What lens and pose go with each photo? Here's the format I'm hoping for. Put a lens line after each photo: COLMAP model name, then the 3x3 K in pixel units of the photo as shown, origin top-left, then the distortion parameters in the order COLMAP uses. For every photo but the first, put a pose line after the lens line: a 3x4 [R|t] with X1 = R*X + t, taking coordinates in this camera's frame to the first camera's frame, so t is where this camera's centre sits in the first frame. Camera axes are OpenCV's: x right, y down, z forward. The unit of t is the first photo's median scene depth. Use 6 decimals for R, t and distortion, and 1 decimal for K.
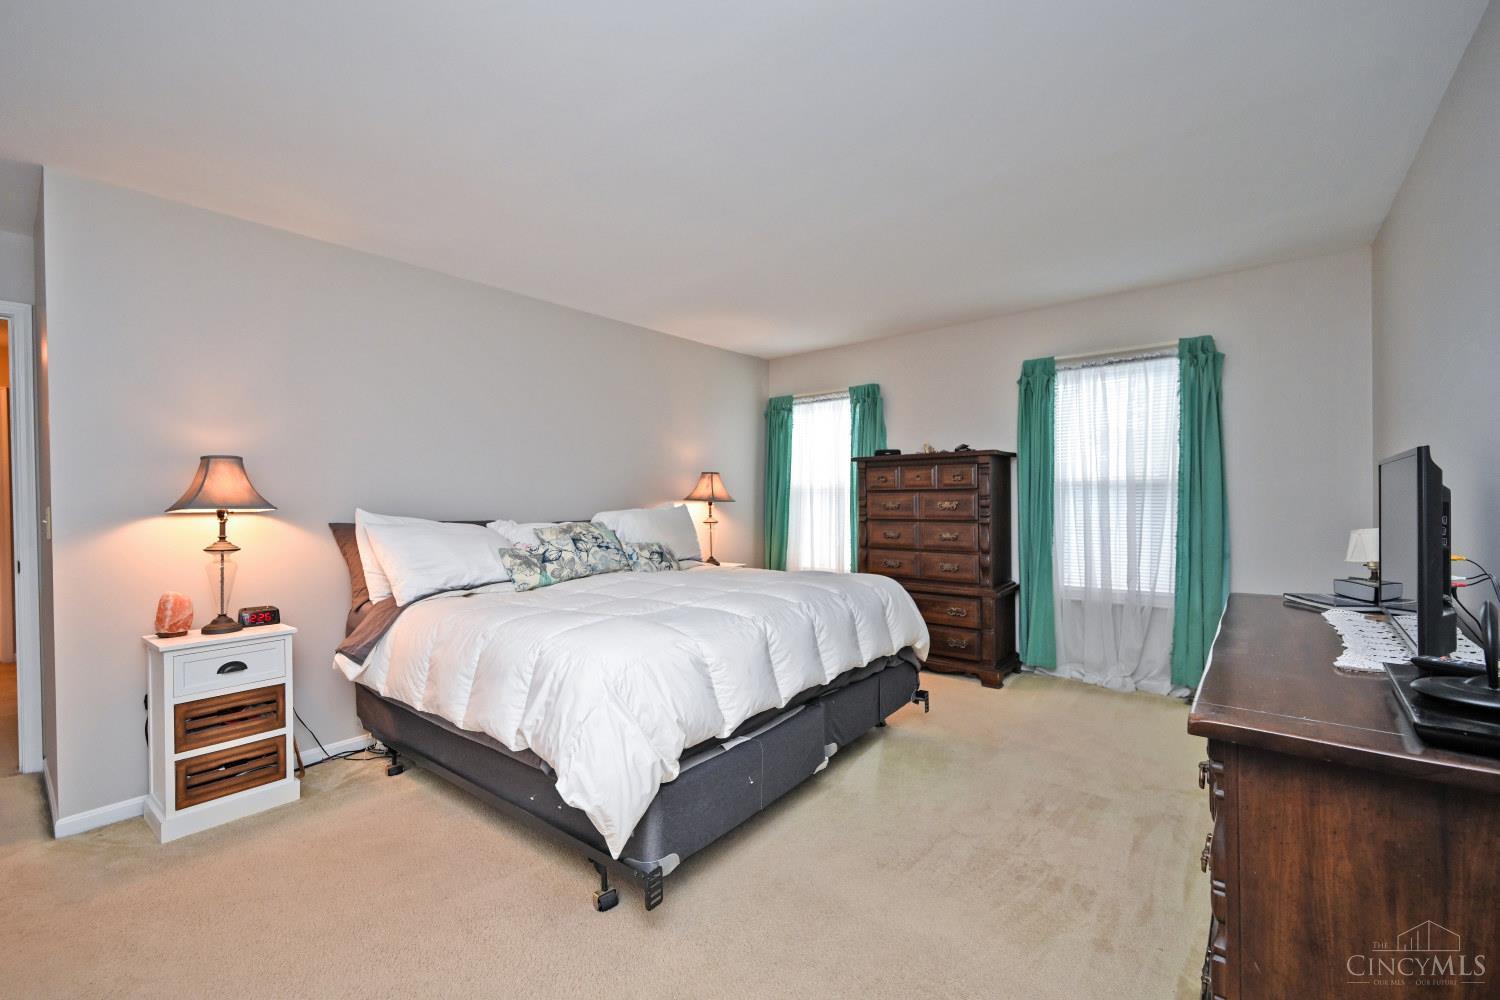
lens RADIAL K [[586.9, 0, 751.7], [0, 586.9, 499.5], [0, 0, 1]] dist [-0.000757, -0.000223]
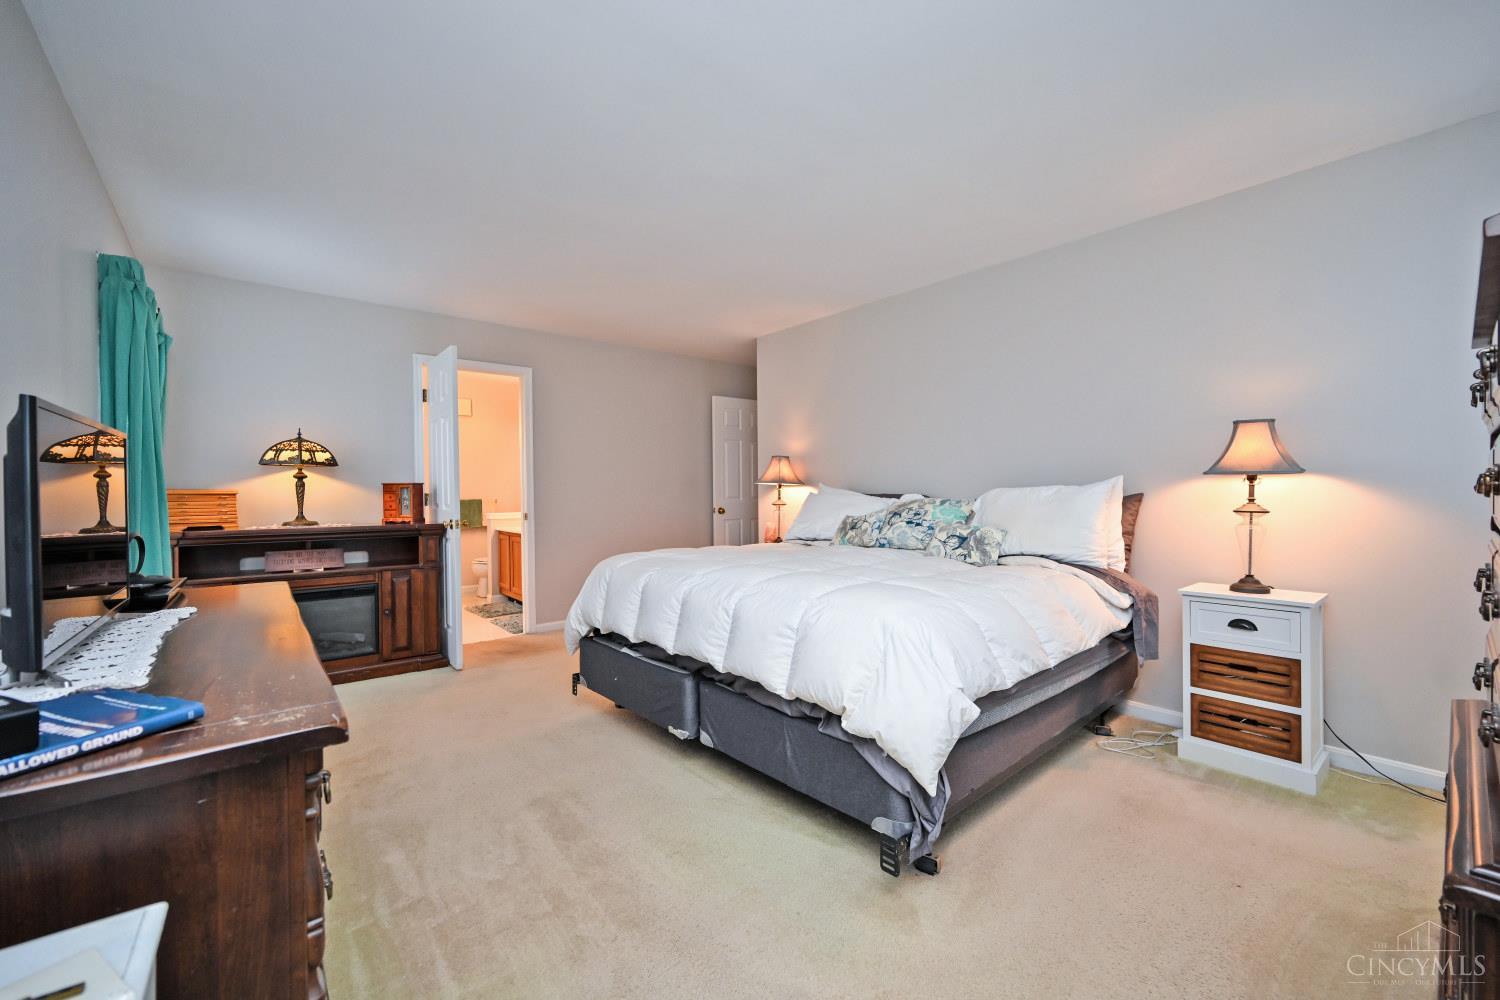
lens RADIAL K [[609.7, 0, 752.2], [0, 609.7, 495.4], [0, 0, 1]] dist [0.001041, 0.000085]
pose [[-0.145566, 0.038005, -0.988618, 0.285223], [0.027672, 0.999027, 0.034331, -0.003561], [0.988962, -0.022359, -0.146476, 0.312401]]
